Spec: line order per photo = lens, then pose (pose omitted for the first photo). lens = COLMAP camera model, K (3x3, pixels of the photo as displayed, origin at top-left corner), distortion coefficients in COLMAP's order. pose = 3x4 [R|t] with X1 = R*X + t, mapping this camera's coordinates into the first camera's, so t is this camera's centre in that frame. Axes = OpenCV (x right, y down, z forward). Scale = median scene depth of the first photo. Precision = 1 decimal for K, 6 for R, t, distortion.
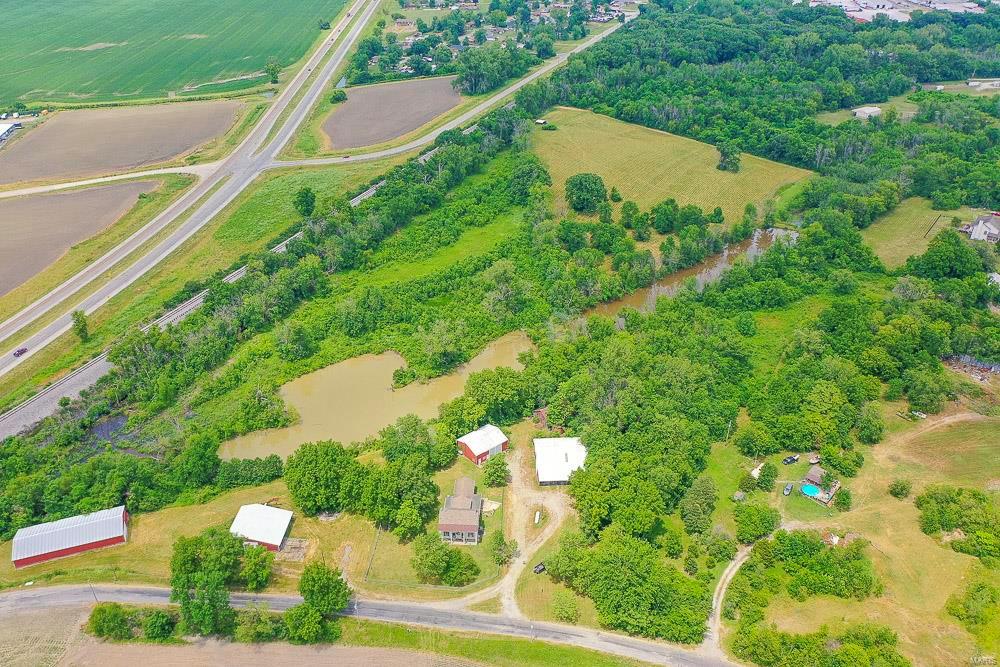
lens RADIAL K [[806.2, 0, 500.0], [0, 806.2, 333.5], [0, 0, 1]] dist [0.006793, 0.004191]
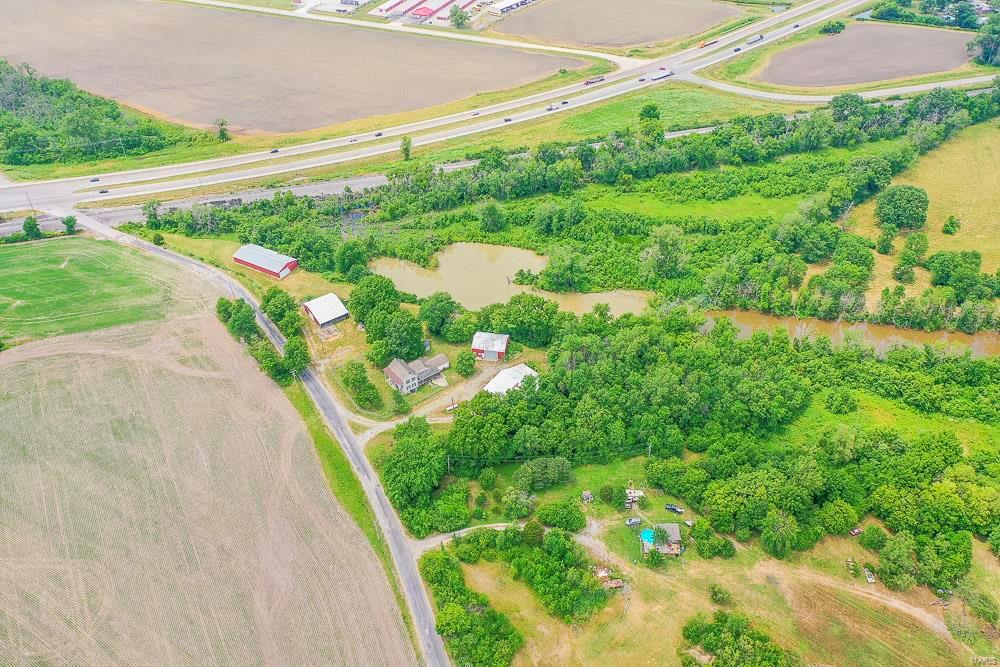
lens RADIAL K [[806.2, 0, 500.0], [0, 806.2, 333.5], [0, 0, 1]] dist [0.006793, 0.004191]
pose [[0.634818, 0.476666, -0.608108, 0.672769], [-0.384722, 0.877530, 0.286234, -0.217323], [0.670071, 0.052246, 0.740456, 0.102840]]
